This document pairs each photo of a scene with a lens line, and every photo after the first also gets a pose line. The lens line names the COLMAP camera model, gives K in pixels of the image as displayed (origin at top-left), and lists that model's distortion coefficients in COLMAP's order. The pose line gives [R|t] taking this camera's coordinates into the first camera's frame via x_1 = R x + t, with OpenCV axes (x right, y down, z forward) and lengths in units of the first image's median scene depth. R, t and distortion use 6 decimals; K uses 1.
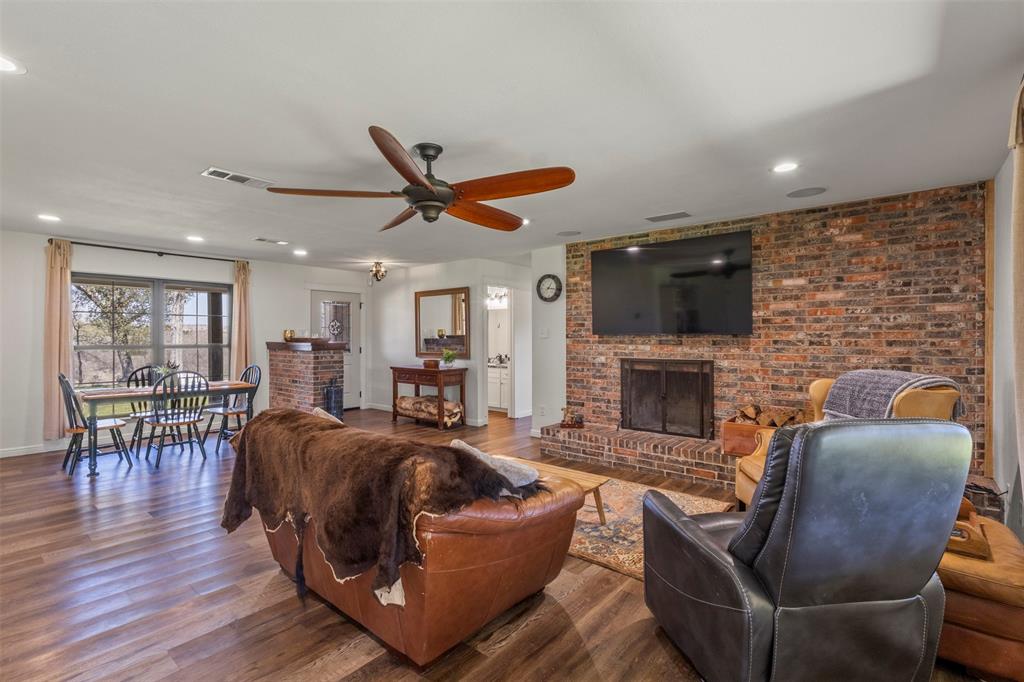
lens RADIAL K [[473.3, 0, 510.2], [0, 473.3, 339.2], [0, 0, 1]] dist [-0.001102, 0.000546]
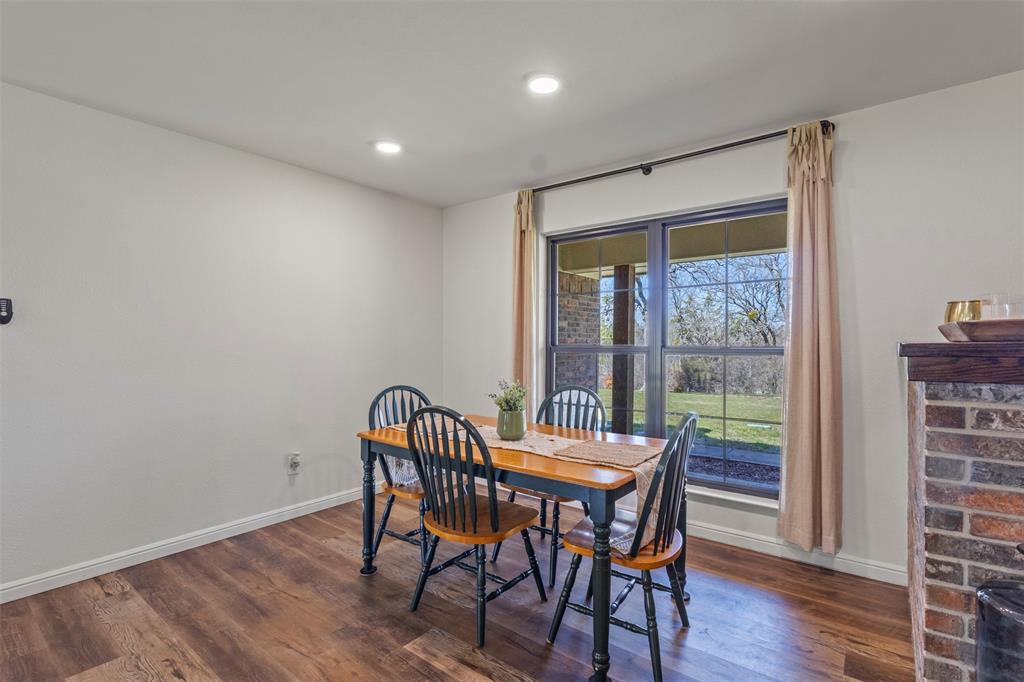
lens RADIAL K [[478.7, 0, 513.4], [0, 478.7, 345.8], [0, 0, 1]] dist [0.002296, 0.000513]
pose [[0.031199, 0.006473, -0.999492, -0.252063], [-0.009030, 0.999940, 0.006194, 0.012181], [0.999472, 0.008833, 0.031256, 0.962648]]
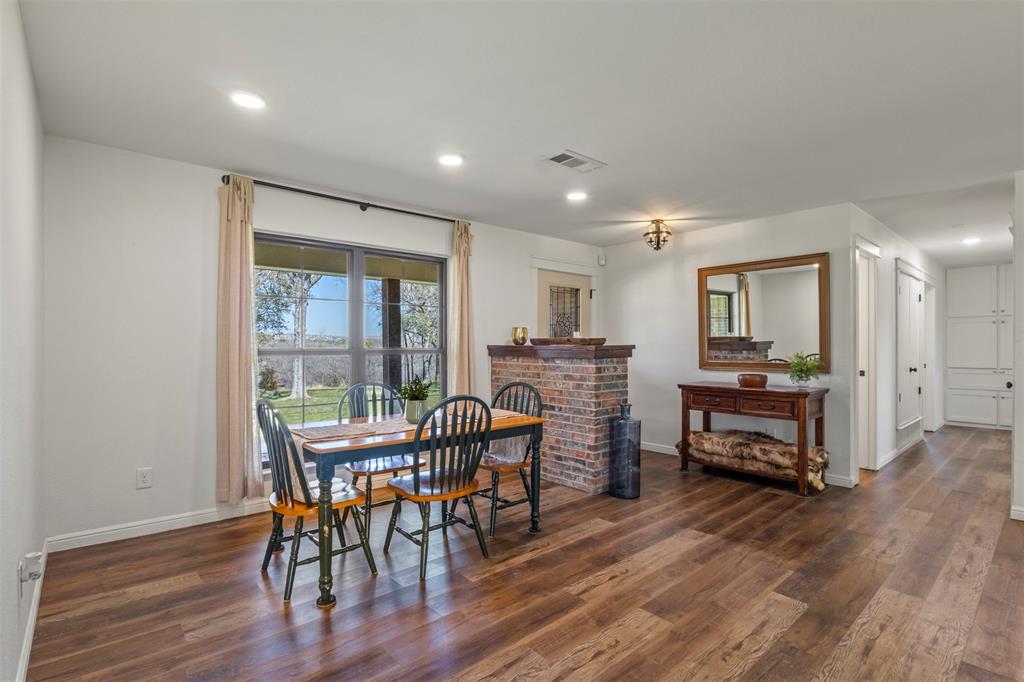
lens RADIAL K [[493.8, 0, 507.8], [0, 493.8, 346.7], [0, 0, 1]] dist [-0.030864, 0.000432]
pose [[0.987590, 0.000797, -0.157050, -0.504482], [-0.001161, 0.999997, -0.002227, 0.013172], [0.157048, 0.002382, 0.987588, 0.426392]]
